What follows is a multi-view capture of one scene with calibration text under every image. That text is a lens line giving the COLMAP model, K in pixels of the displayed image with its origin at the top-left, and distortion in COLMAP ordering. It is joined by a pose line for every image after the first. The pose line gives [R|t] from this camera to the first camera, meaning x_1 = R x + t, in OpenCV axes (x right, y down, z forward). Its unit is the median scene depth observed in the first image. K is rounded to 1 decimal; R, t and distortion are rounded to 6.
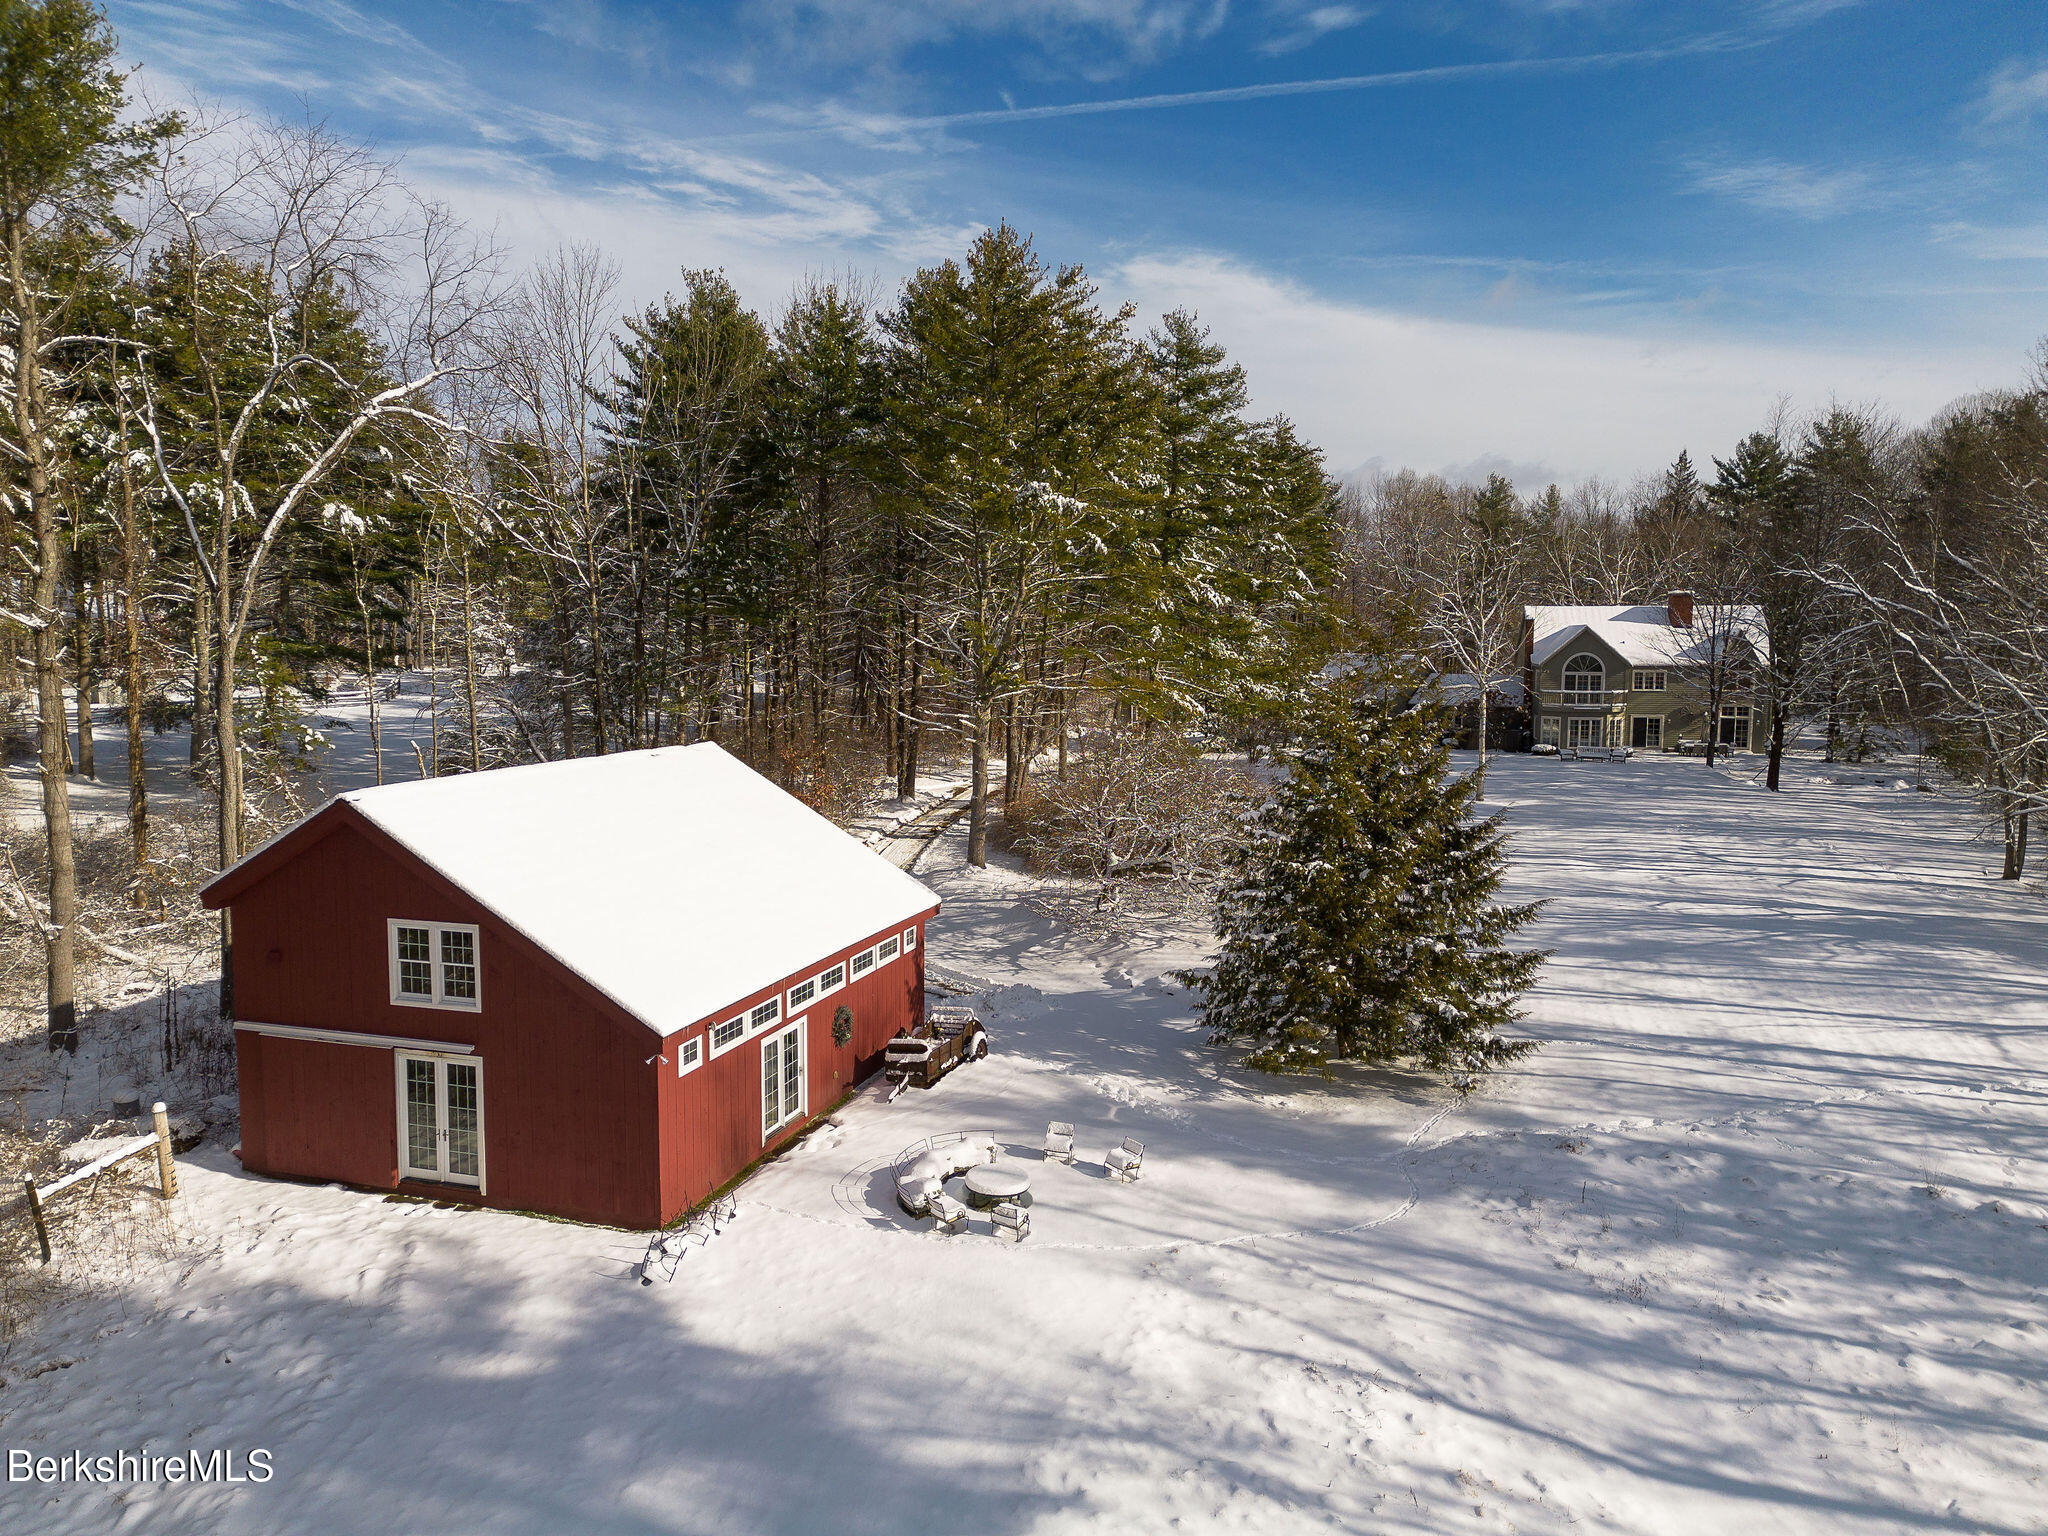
lens RADIAL K [[1441.1, 0, 1024.0], [0, 1441.1, 768.0], [0, 0, 1]] dist [0.089625, -0.082681]
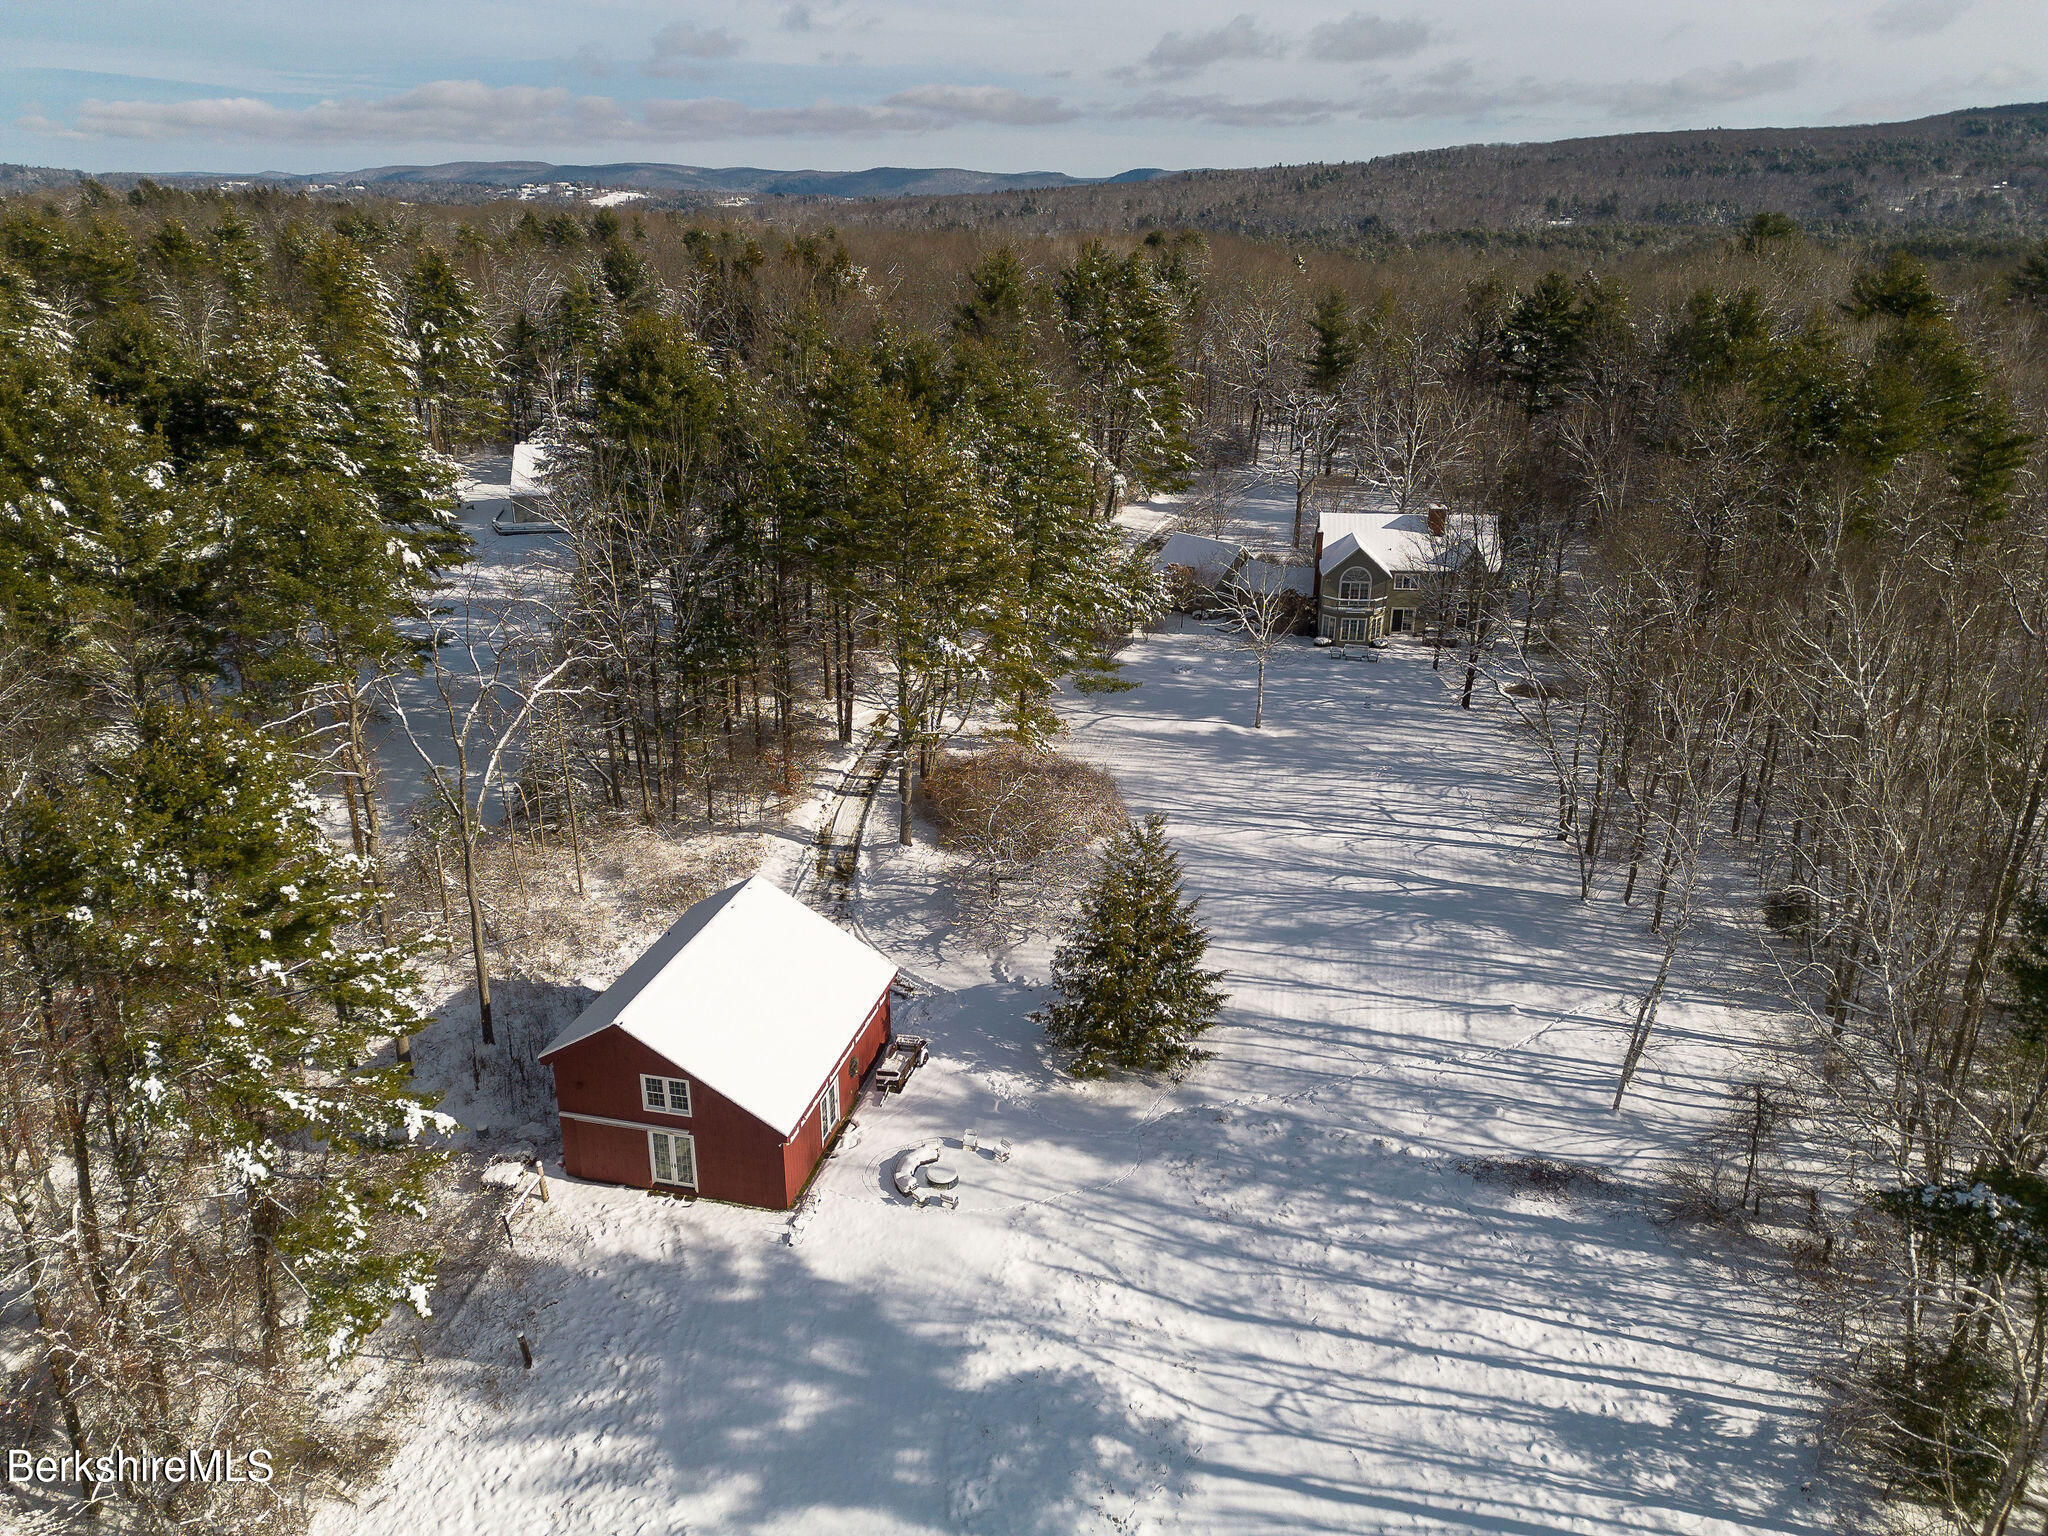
lens RADIAL K [[1419.9, 0, 1026.8], [0, 1419.9, 800.6], [0, 0, 1]] dist [0.109249, -0.081522]
pose [[0.996706, -0.025748, 0.076908, -0.040070], [0.002289, 0.956821, 0.290670, -0.815877], [-0.081071, -0.289536, 0.953728, -0.816558]]
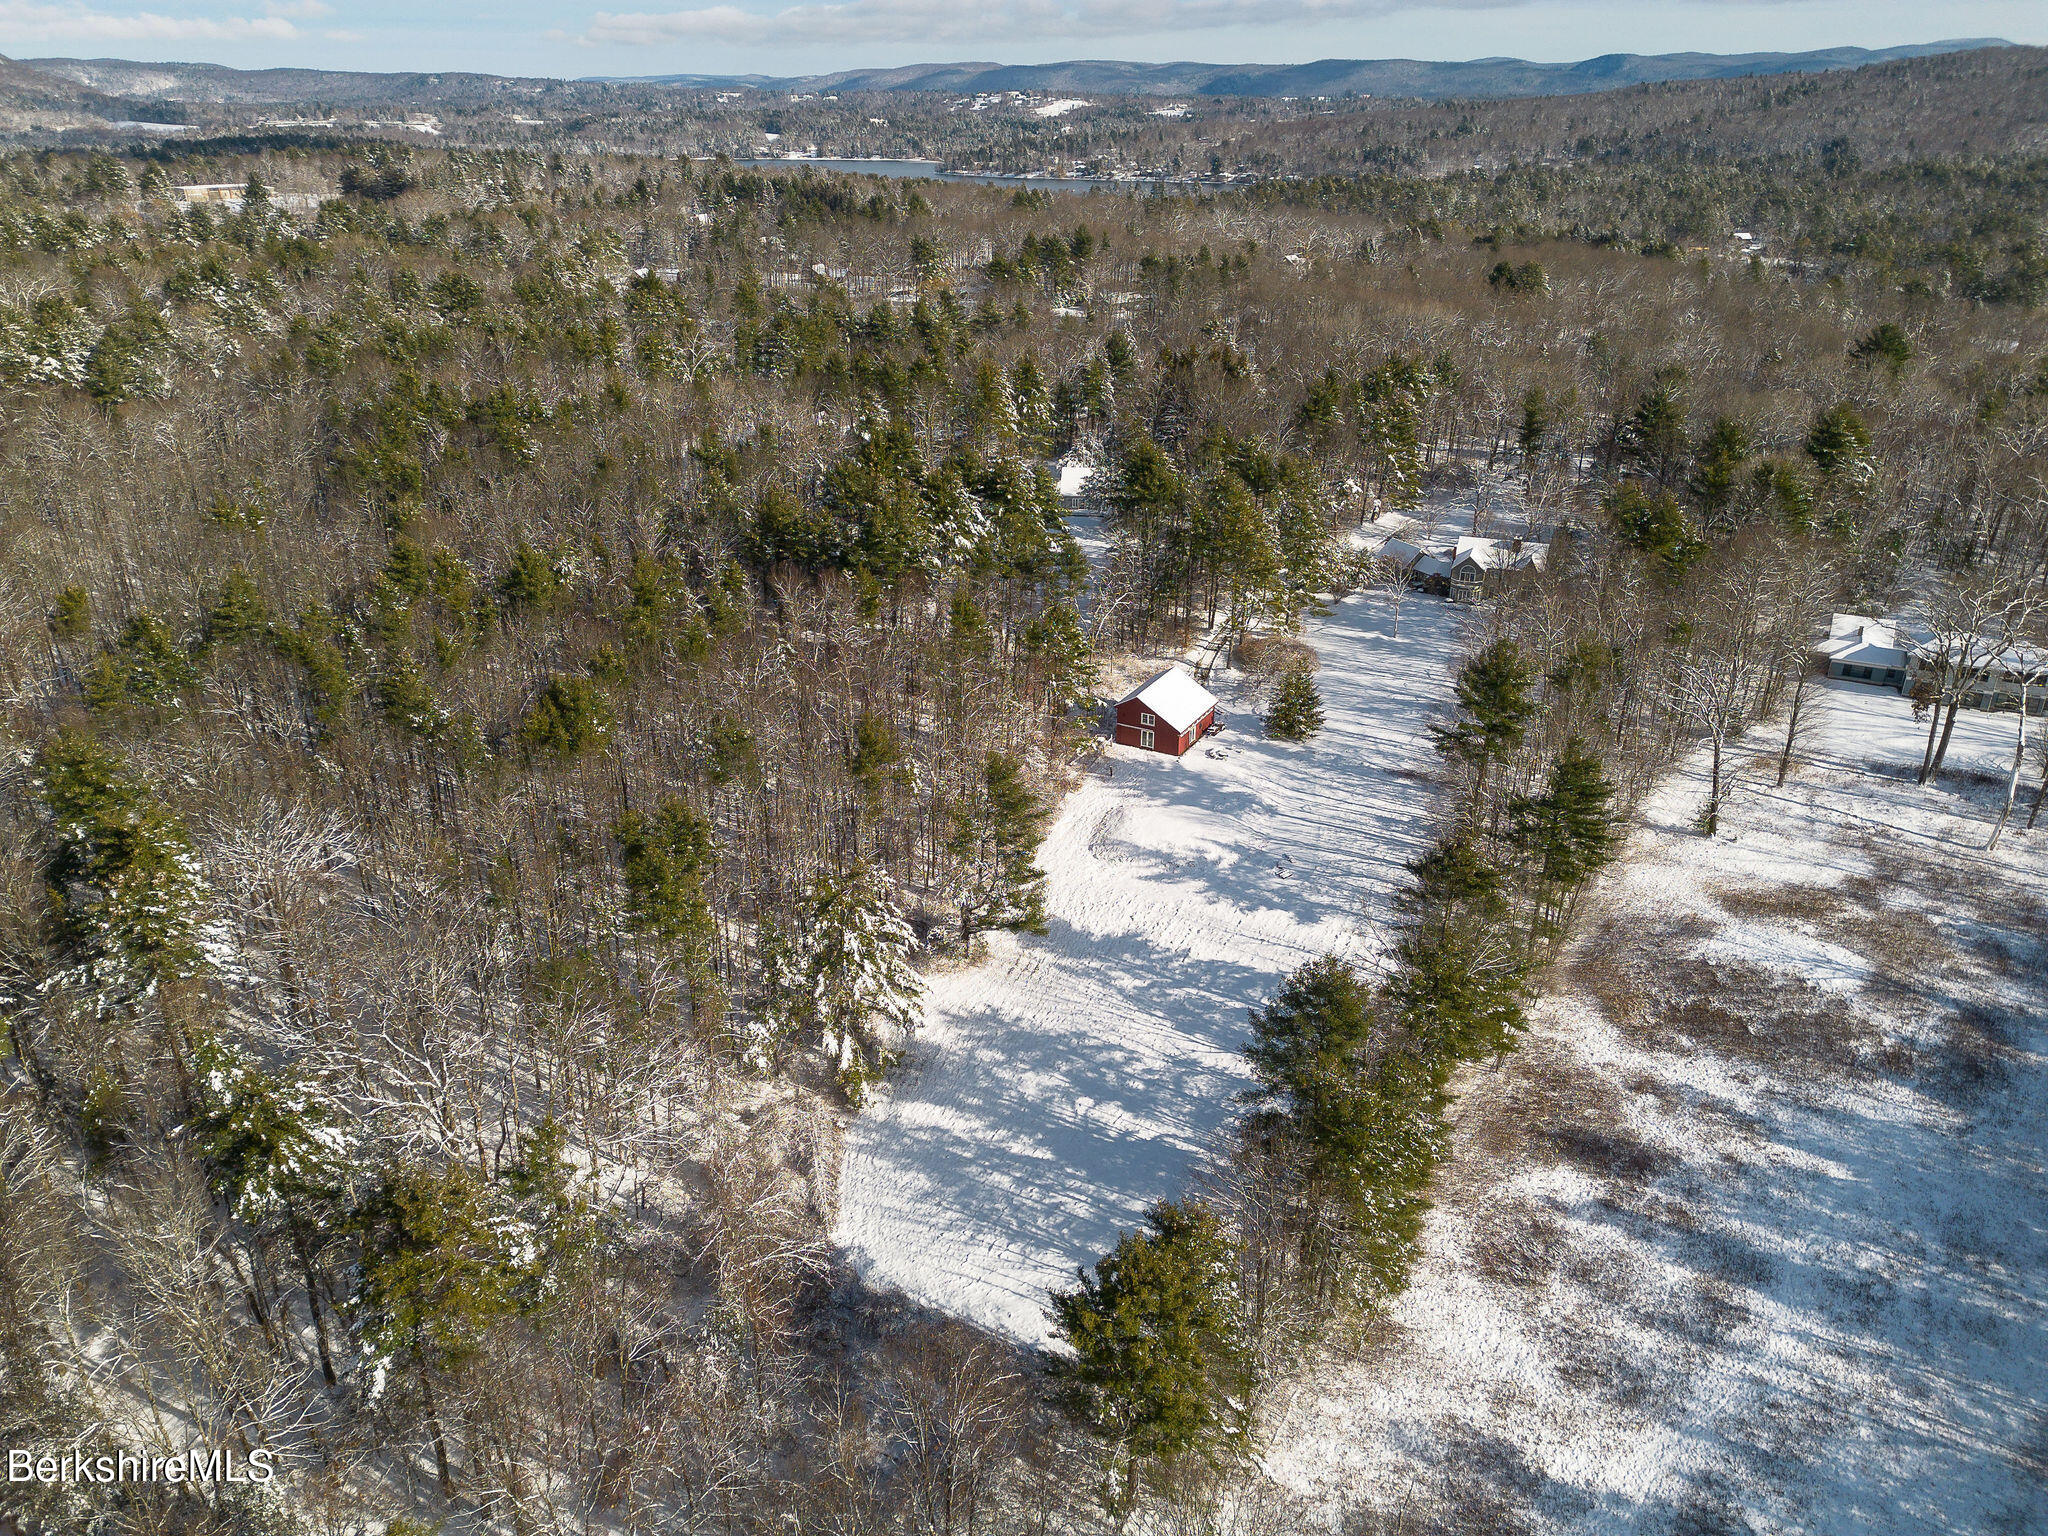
lens RADIAL K [[1441.1, 0, 1024.0], [0, 1441.1, 768.0], [0, 0, 1]] dist [0.089625, -0.082681]
pose [[0.981054, 0.076910, -0.177812, 0.281857], [-0.014132, 0.943786, 0.330254, -1.945898], [0.193217, -0.321484, 0.926993, -5.704208]]
